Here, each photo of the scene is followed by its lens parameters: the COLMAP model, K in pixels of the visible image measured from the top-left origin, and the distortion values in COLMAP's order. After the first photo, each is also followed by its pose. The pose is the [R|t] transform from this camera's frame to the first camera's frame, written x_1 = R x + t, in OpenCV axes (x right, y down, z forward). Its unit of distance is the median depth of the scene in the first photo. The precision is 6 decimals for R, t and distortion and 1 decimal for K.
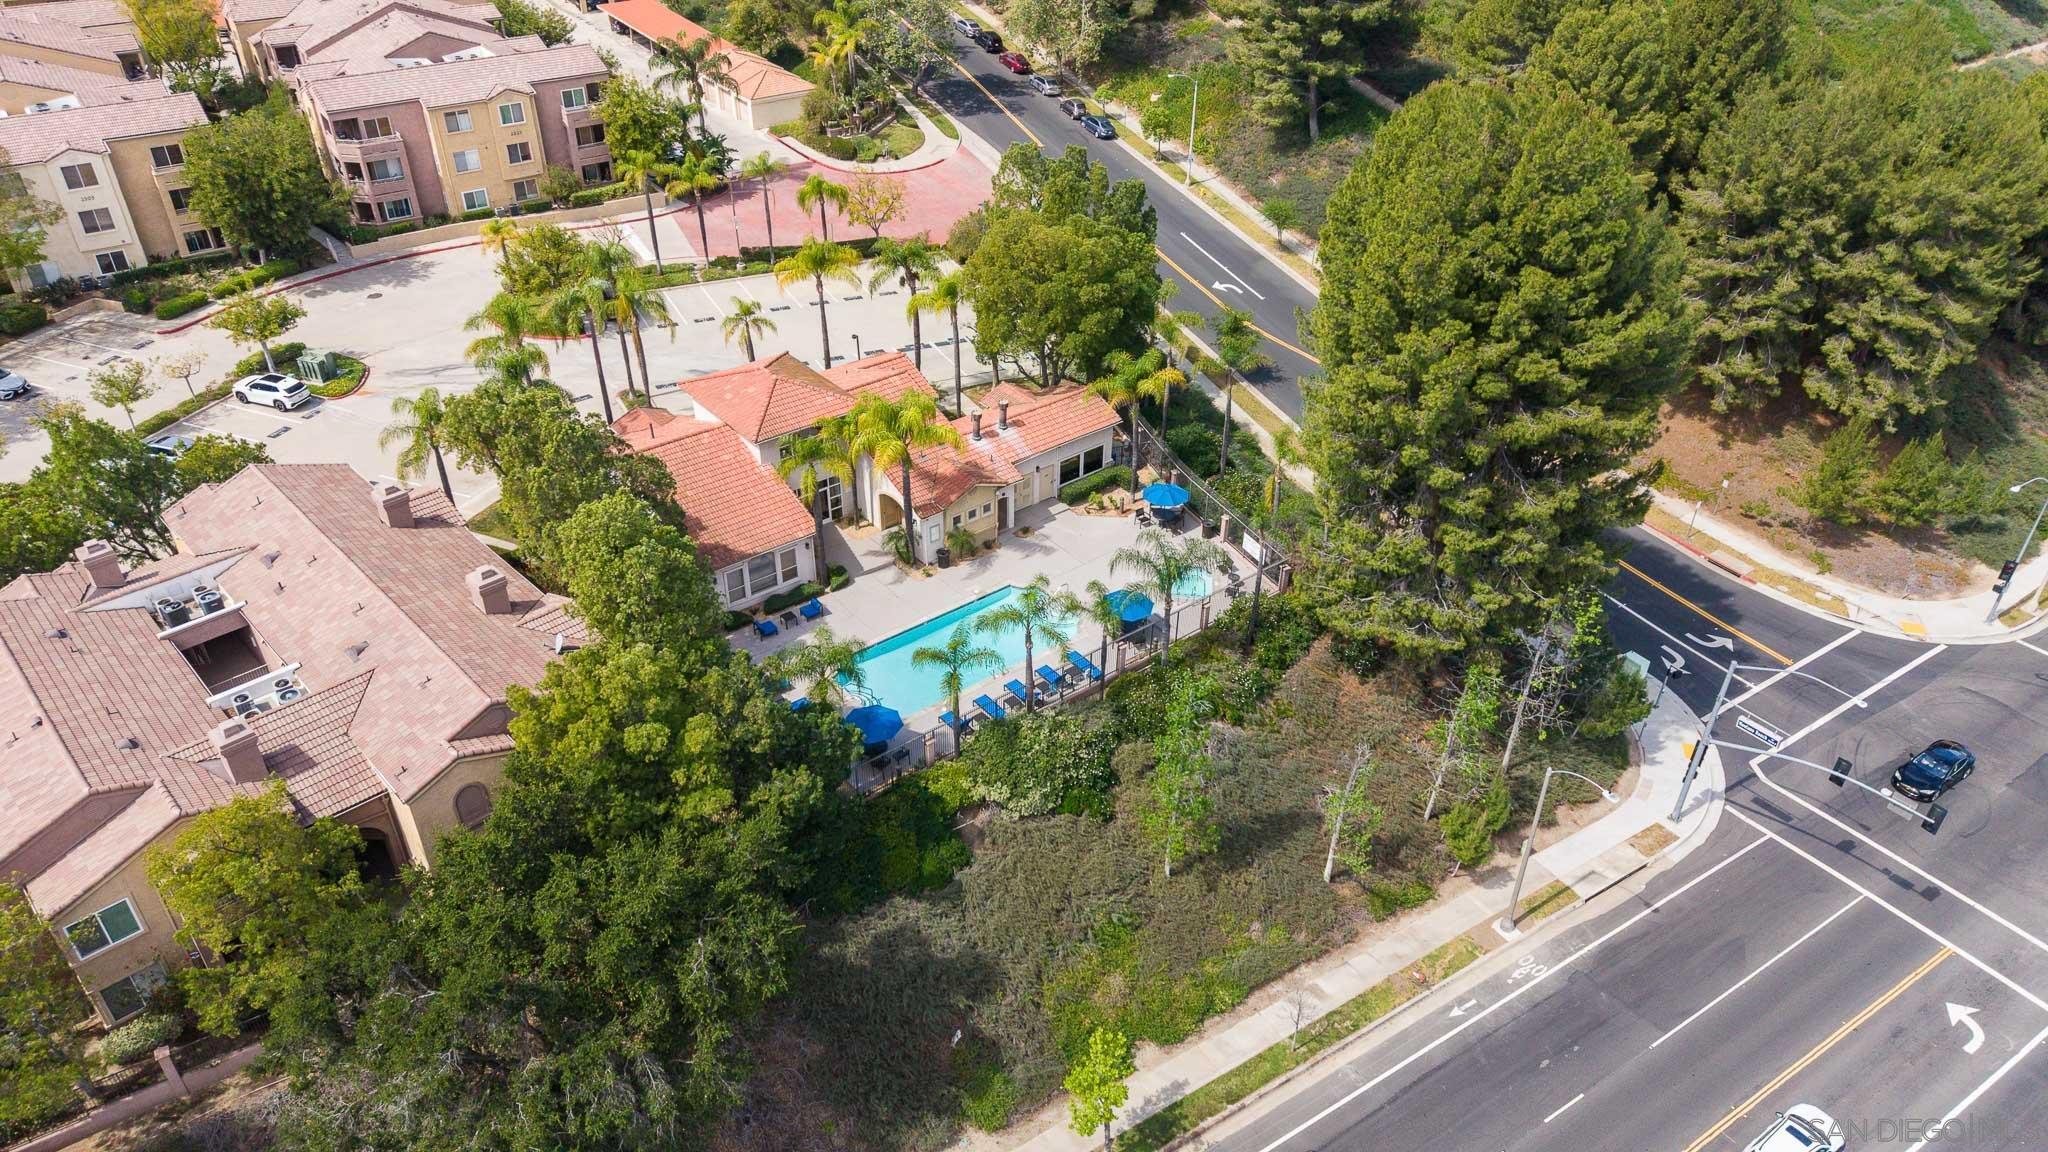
lens RADIAL K [[1322.5, 0, 1054.2], [0, 1322.5, 561.4], [0, 0, 1]] dist [0.031013, -0.032385]
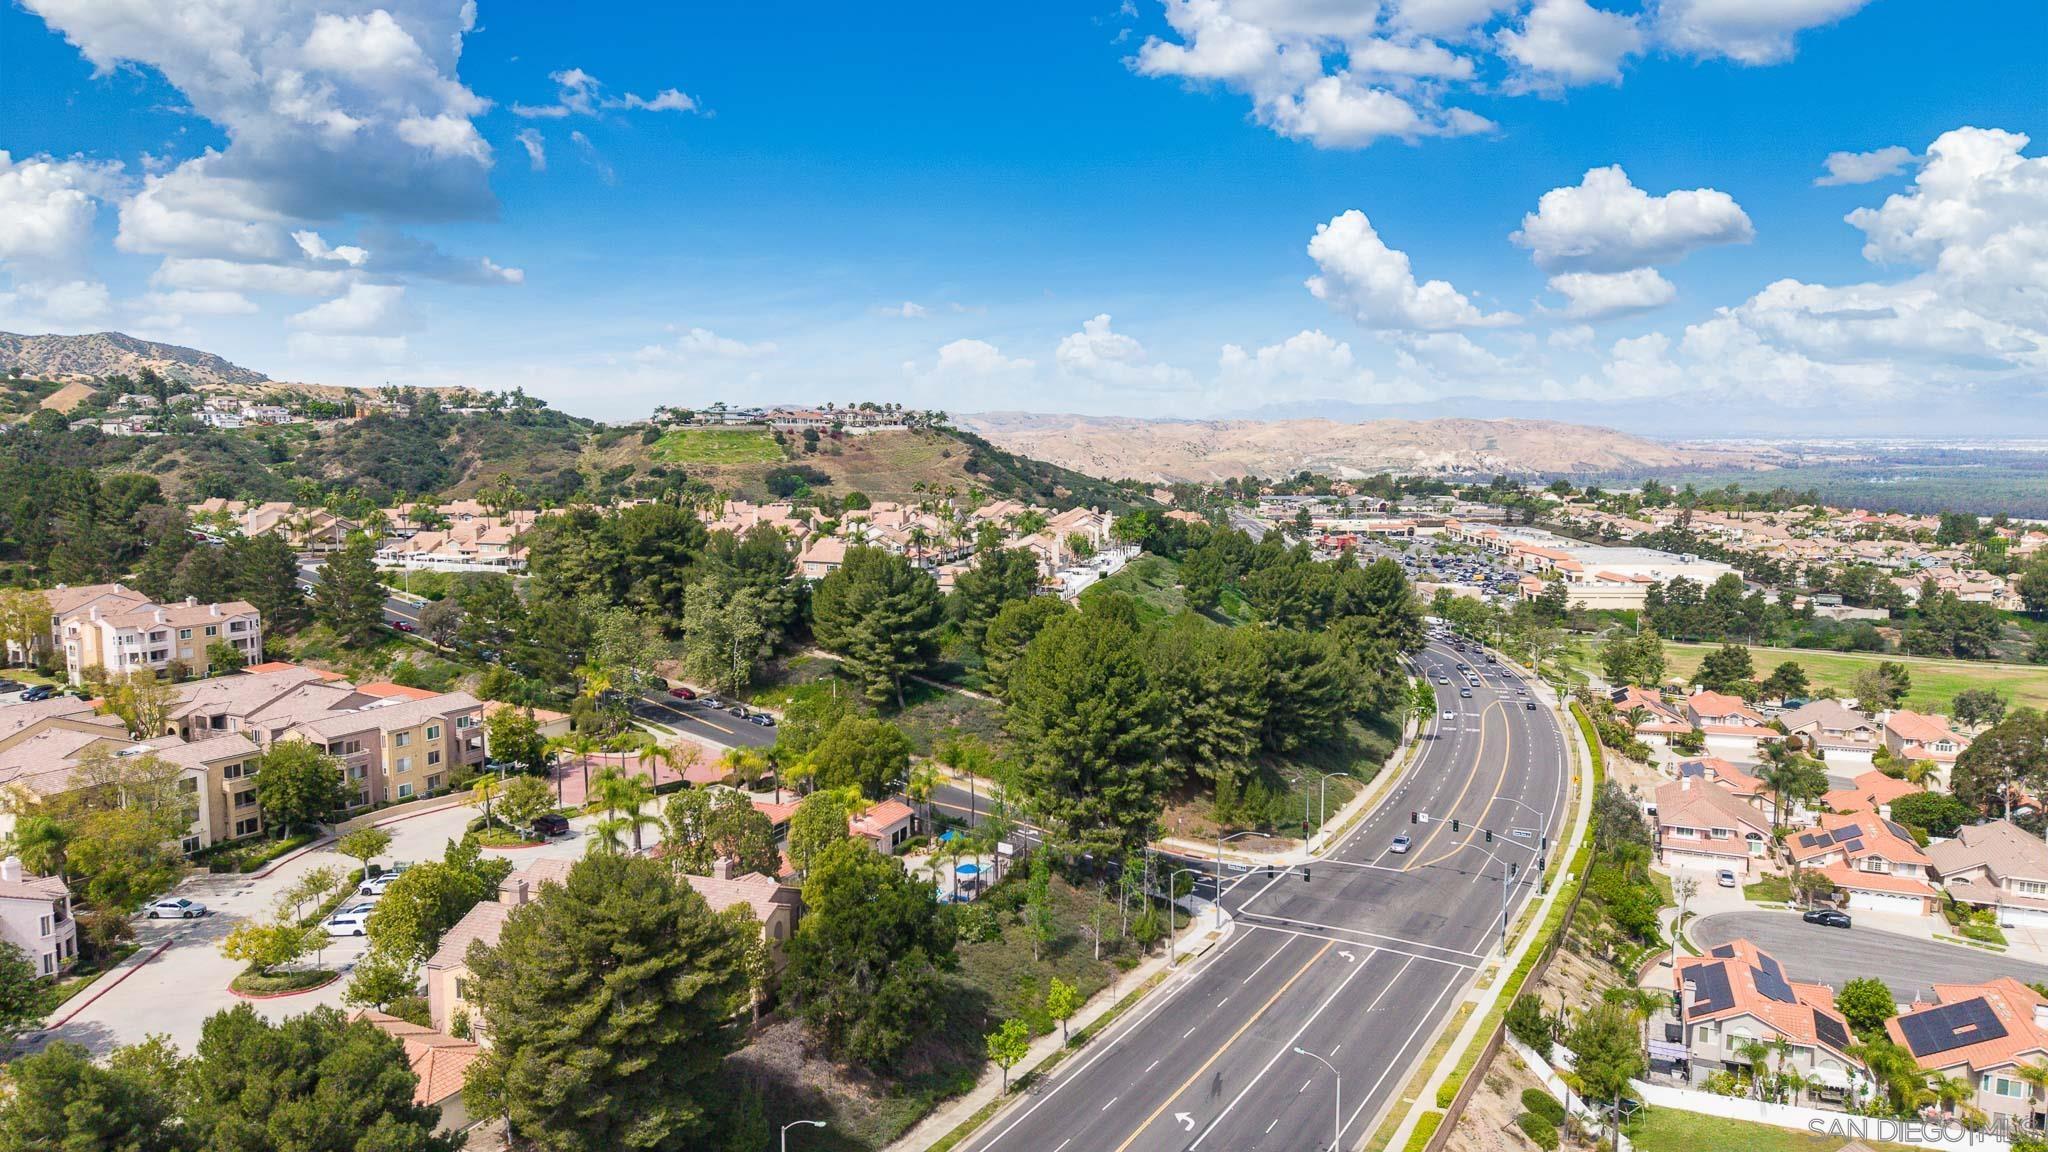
lens RADIAL K [[1435.3, 0, 1024.0], [0, 1435.3, 576.0], [0, 0, 1]] dist [0.073977, -0.001395]
pose [[0.888728, -0.053803, 0.455266, -0.764072], [0.263669, 0.872383, -0.411614, 0.514189], [-0.375021, 0.485852, 0.789498, -0.911962]]
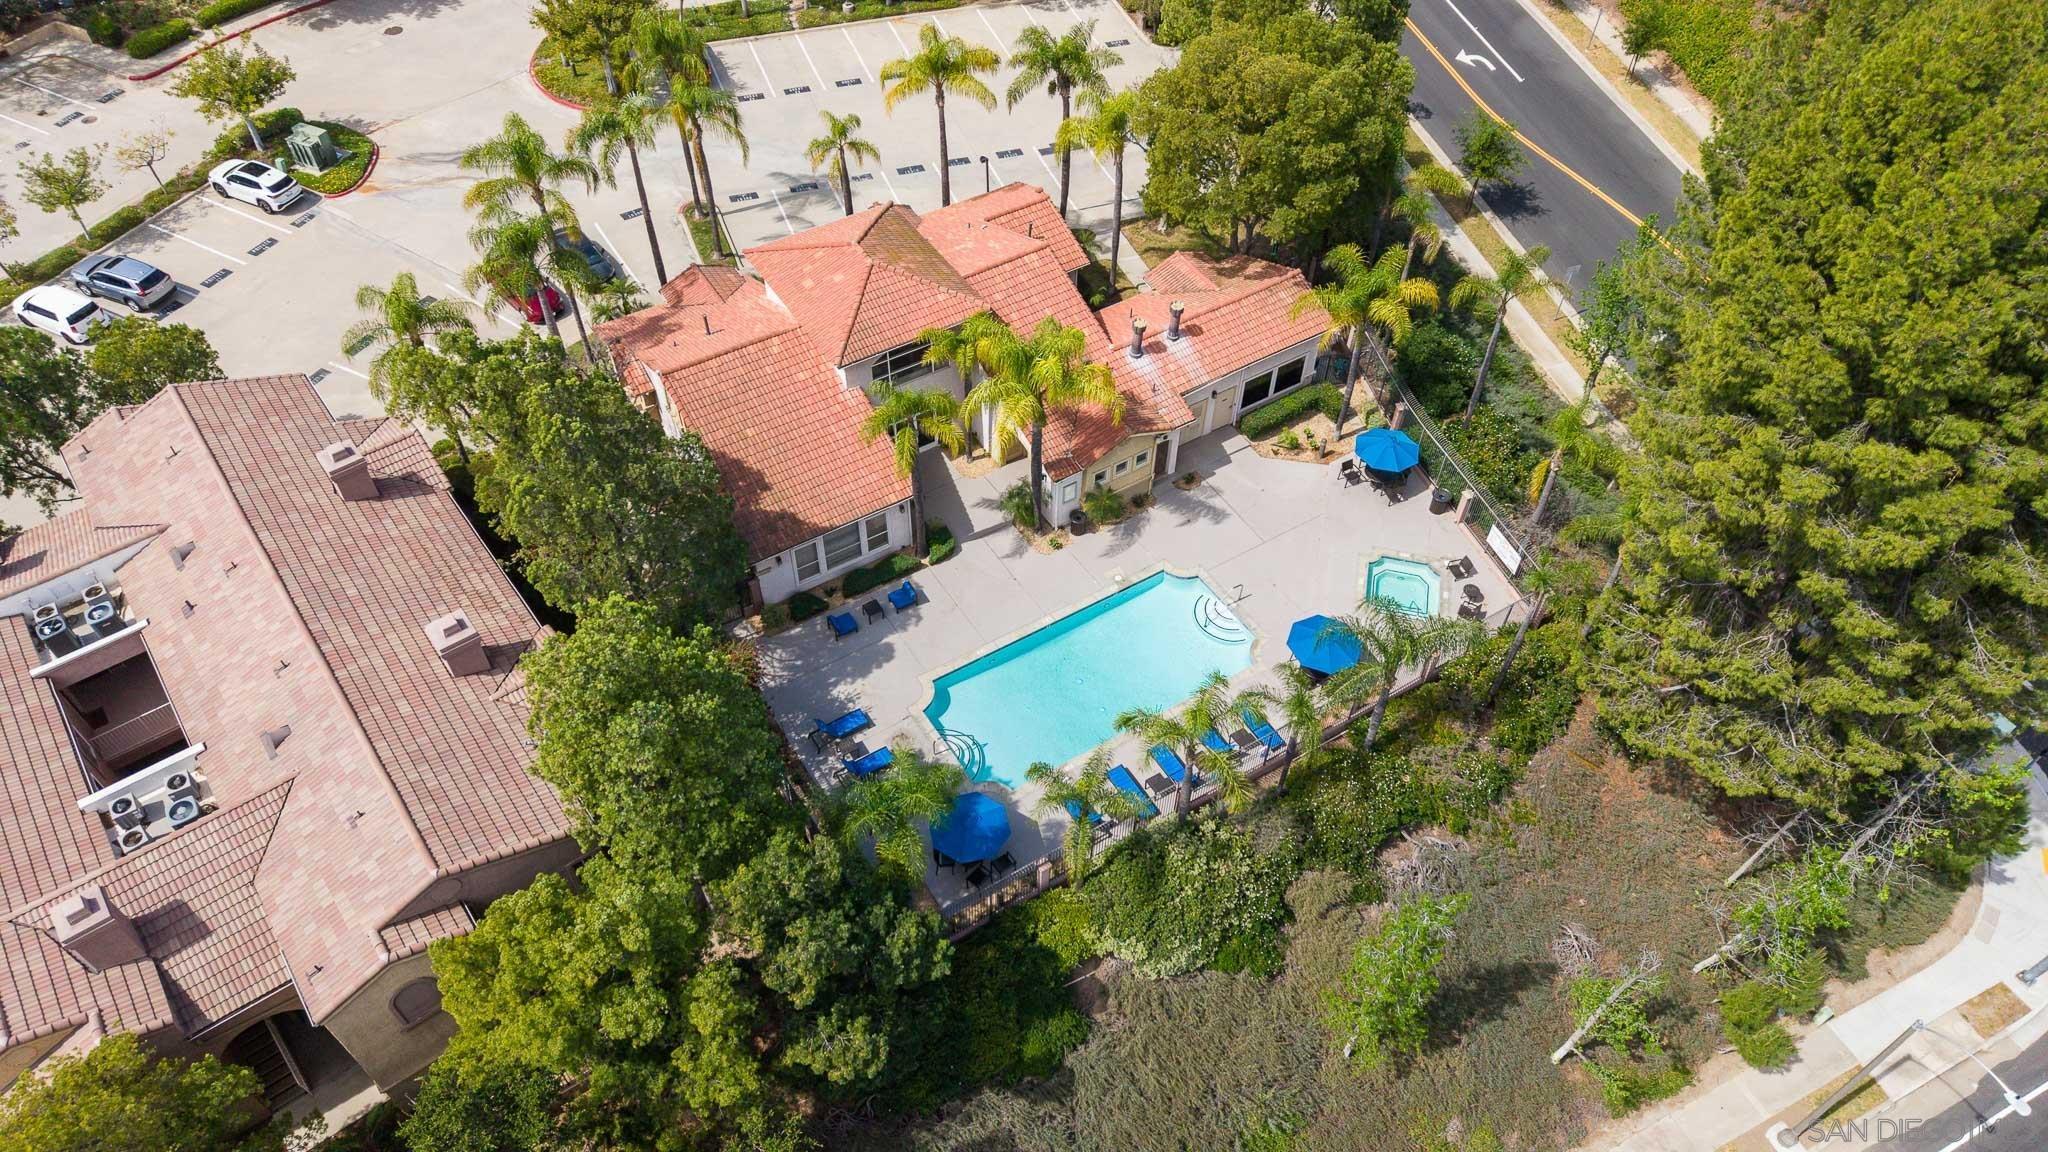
lens RADIAL K [[1301.4, 0, 1049.3], [0, 1301.4, 495.4], [0, 0, 1]] dist [0.002851, -0.001040]
pose [[0.992394, 0.093933, -0.079569, -0.041234], [-0.071190, 0.965219, 0.251565, -0.191291], [0.100431, -0.243987, 0.964564, 0.271825]]
